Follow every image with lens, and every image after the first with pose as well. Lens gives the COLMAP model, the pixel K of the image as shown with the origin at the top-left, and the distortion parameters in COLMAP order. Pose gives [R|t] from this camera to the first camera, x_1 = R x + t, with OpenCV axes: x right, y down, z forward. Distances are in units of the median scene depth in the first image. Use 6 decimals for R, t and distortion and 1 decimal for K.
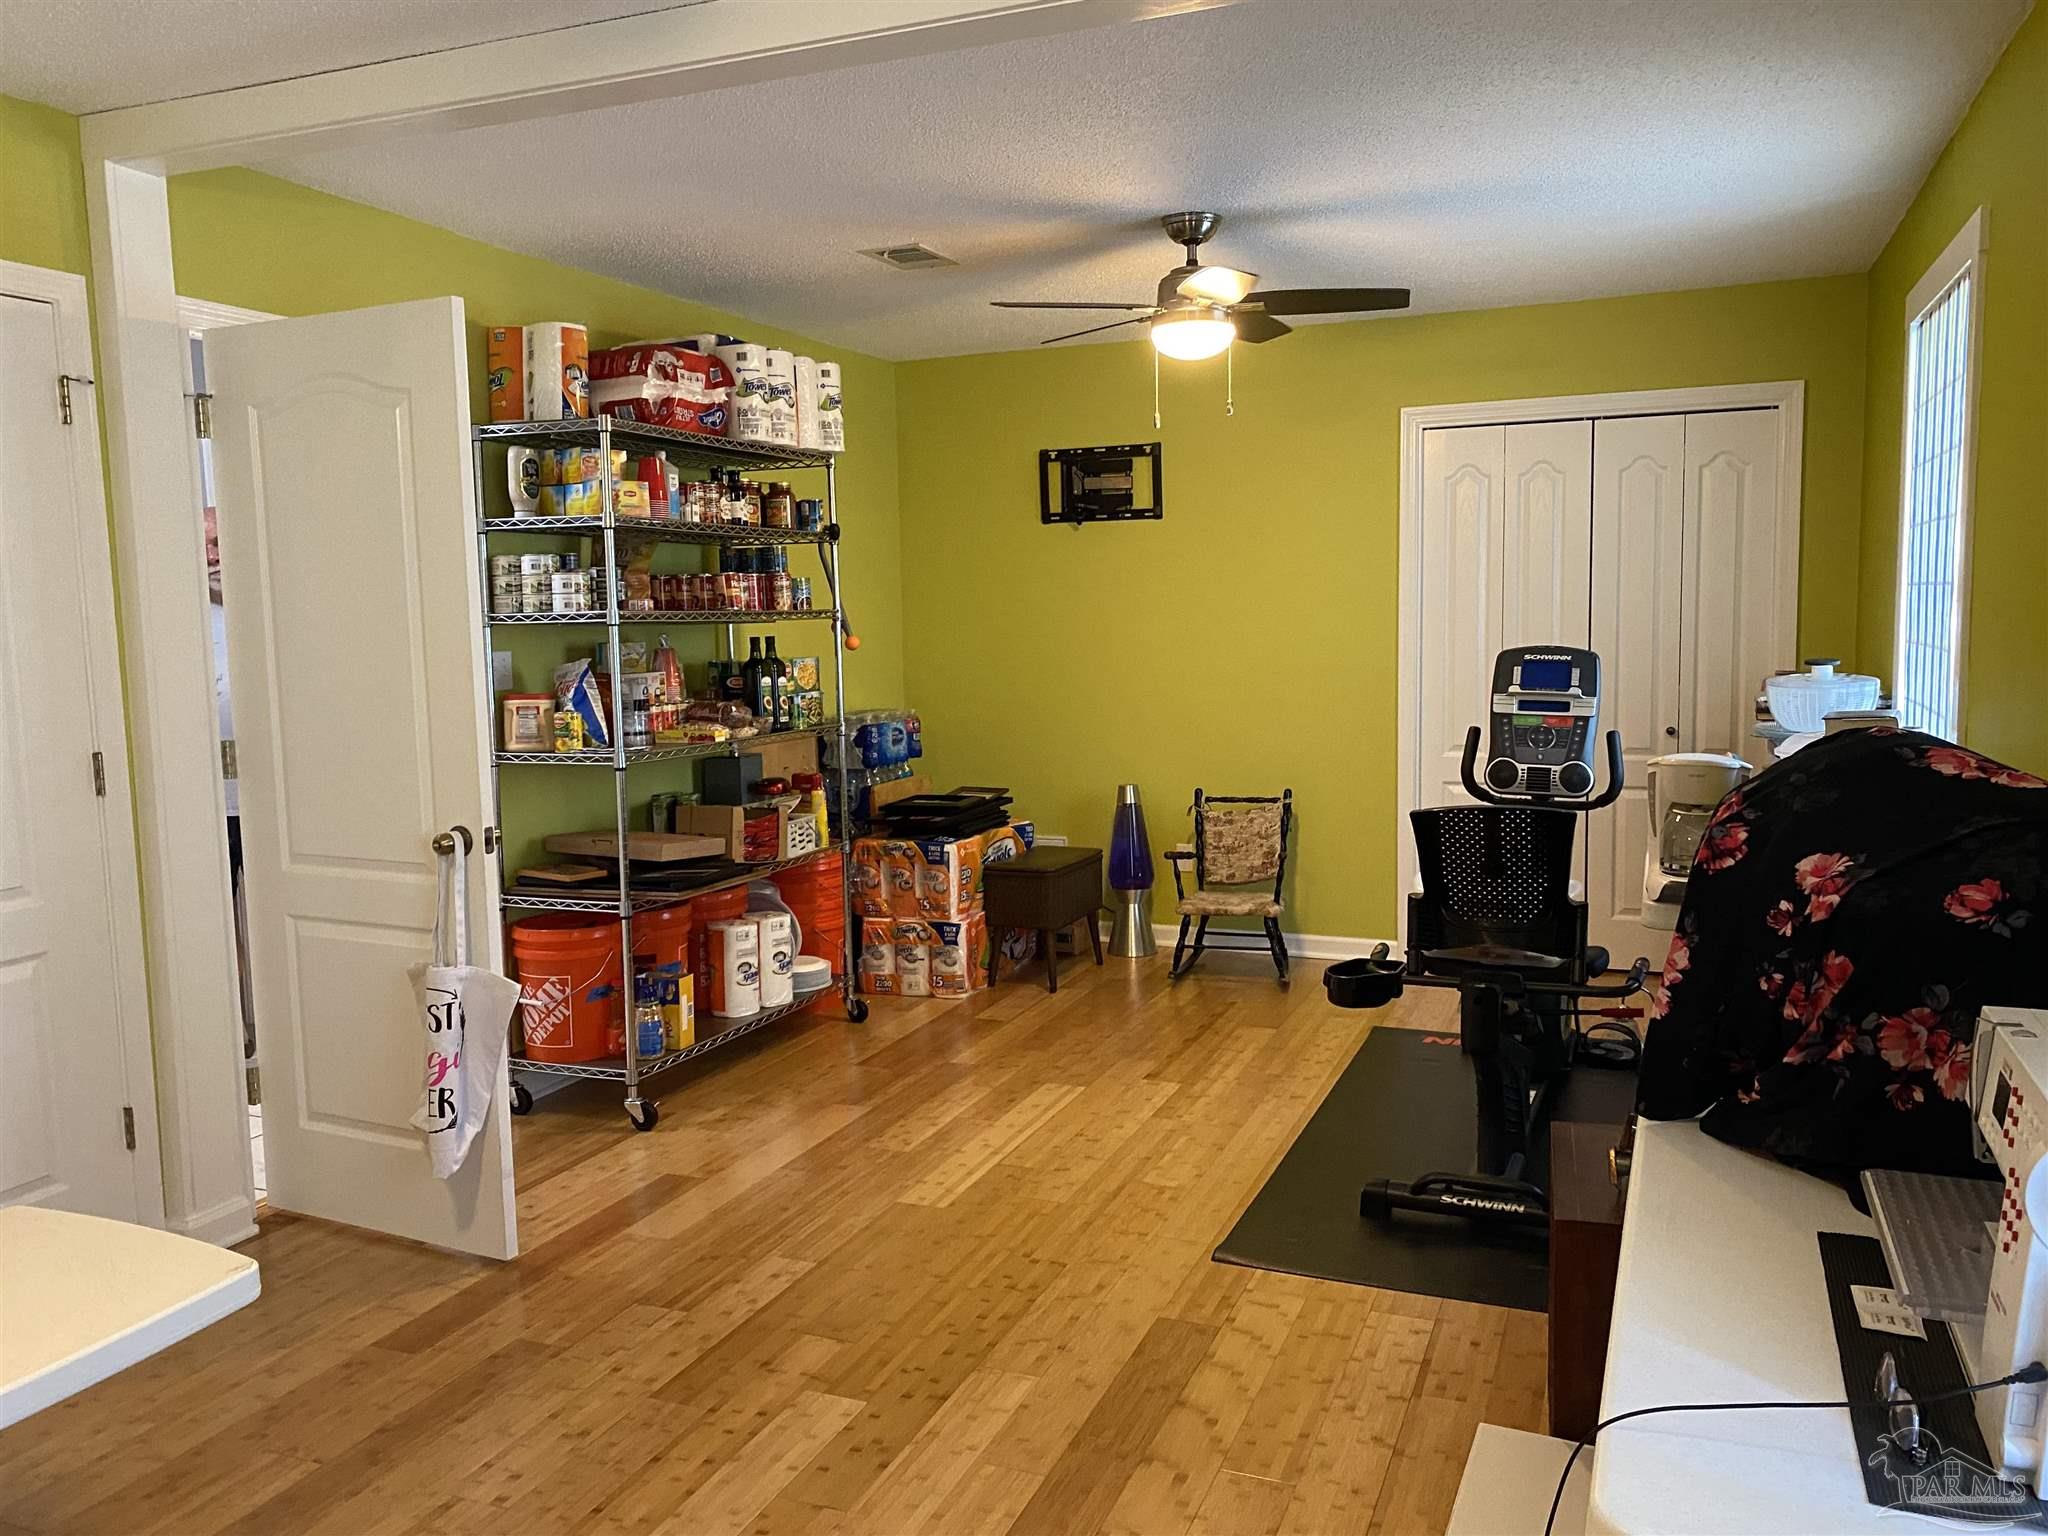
lens RADIAL K [[1582.5, 0, 1024.0], [0, 1582.5, 768.0], [0, 0, 1]] dist [0.017397, -0.008633]
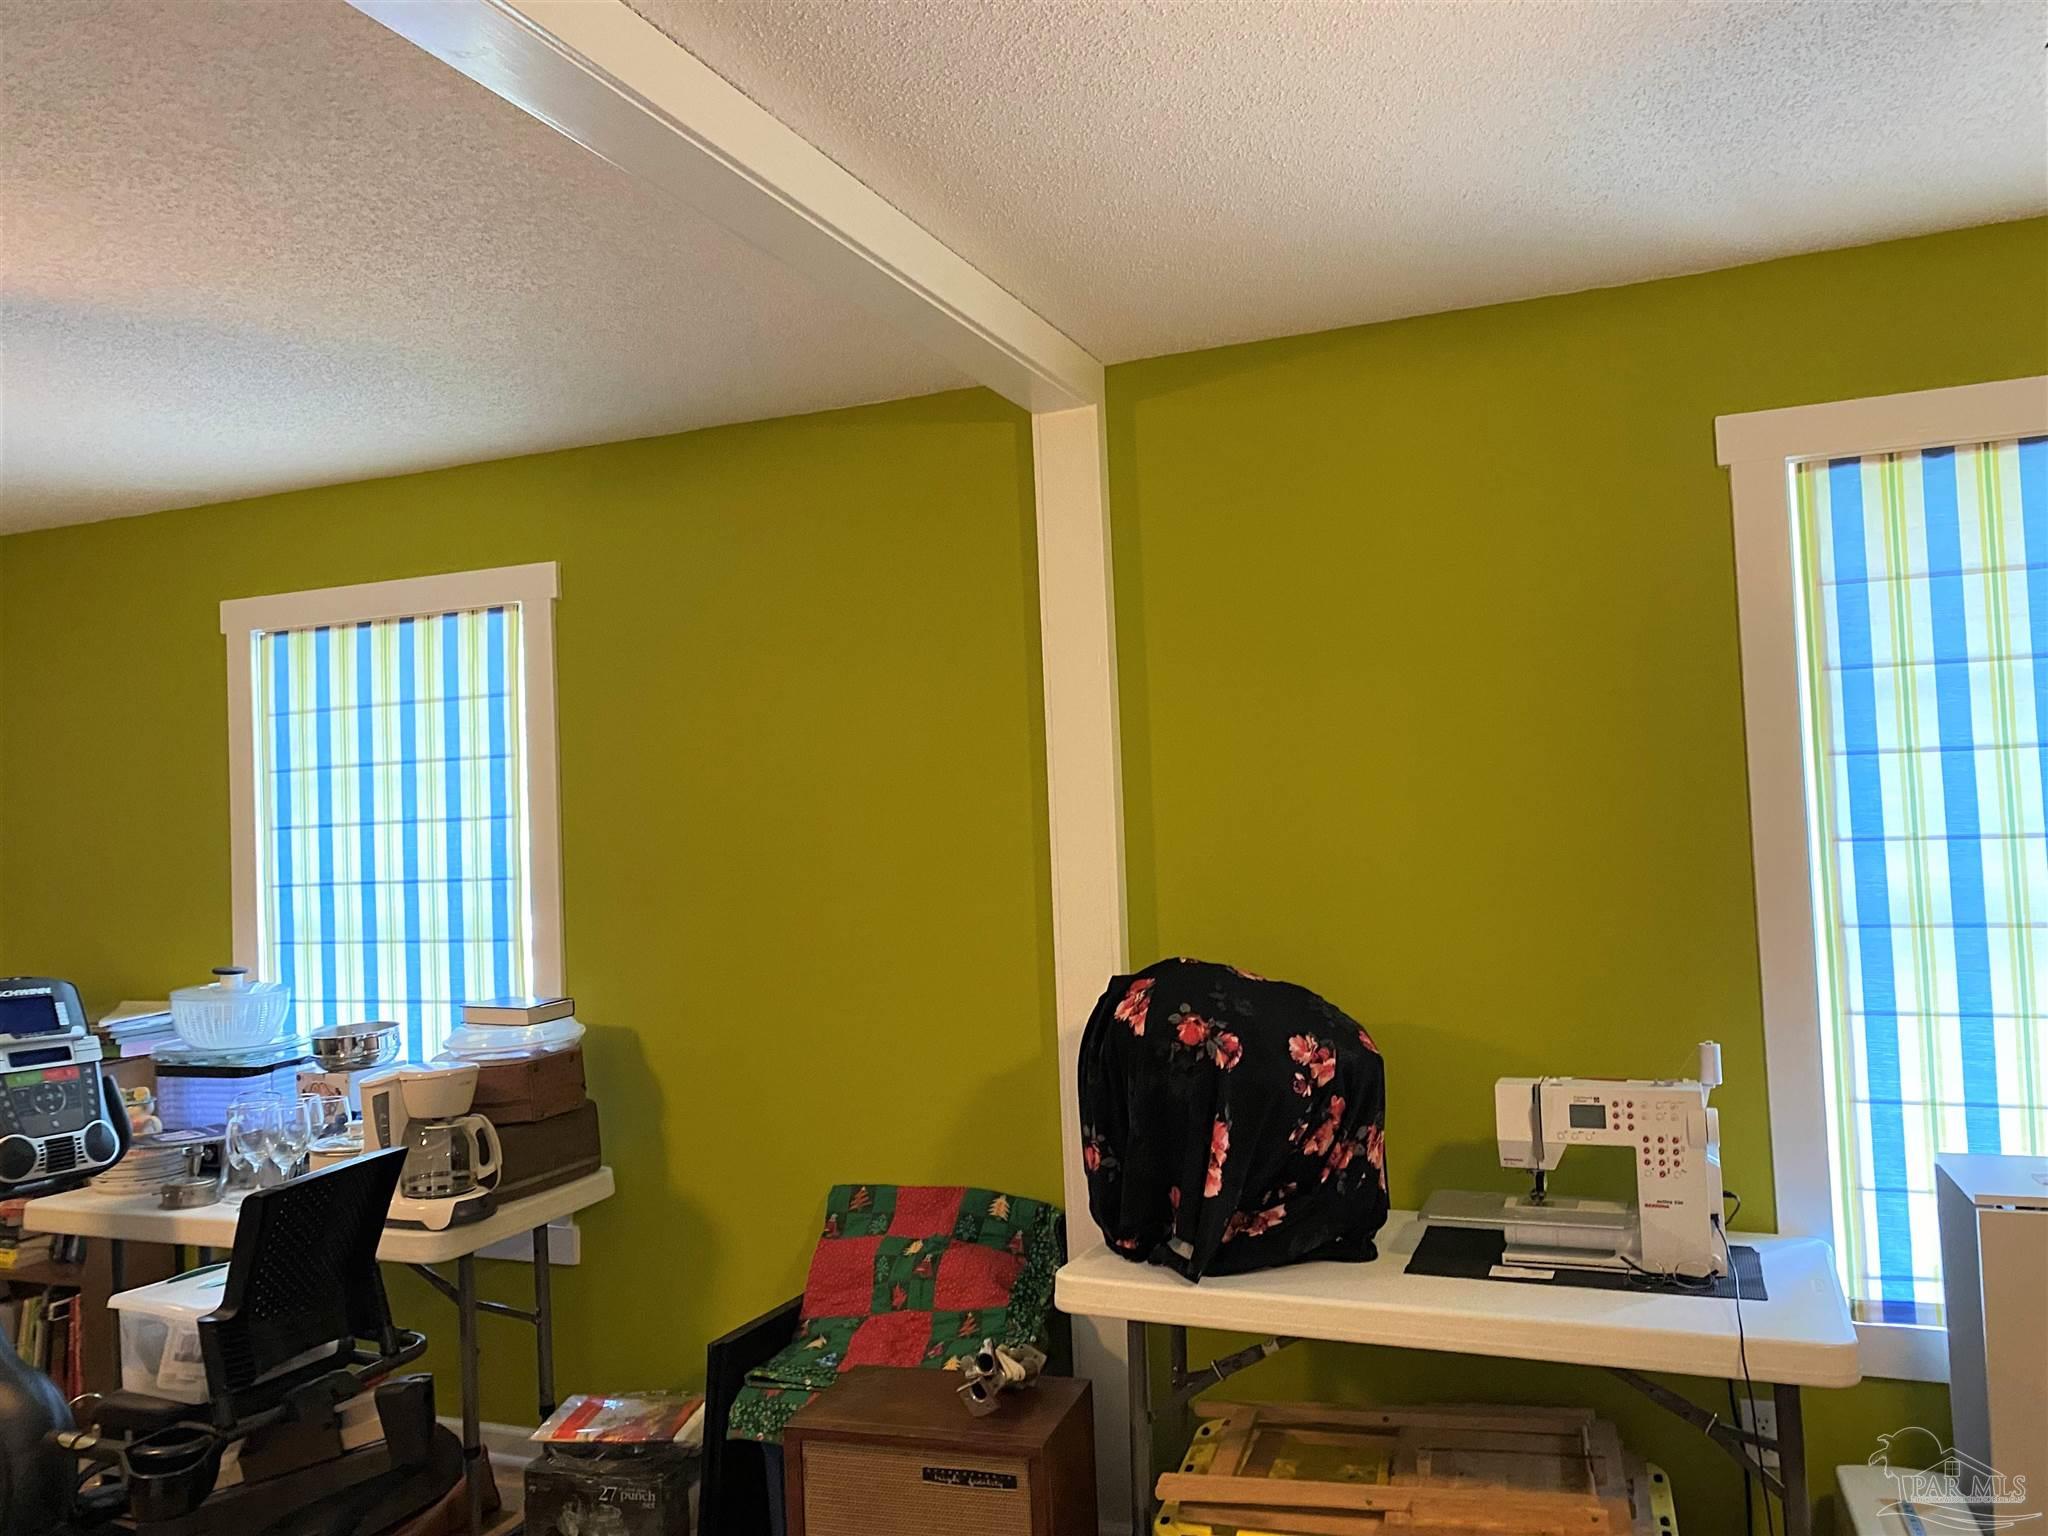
lens RADIAL K [[1582.5, 0, 1024.0], [0, 1582.5, 768.0], [0, 0, 1]] dist [0.017397, -0.008633]
pose [[0.005516, 0.055768, 0.998429, -0.432059], [0.145094, 0.987833, -0.055978, -0.064553], [-0.989402, 0.145175, -0.002643, 0.524706]]
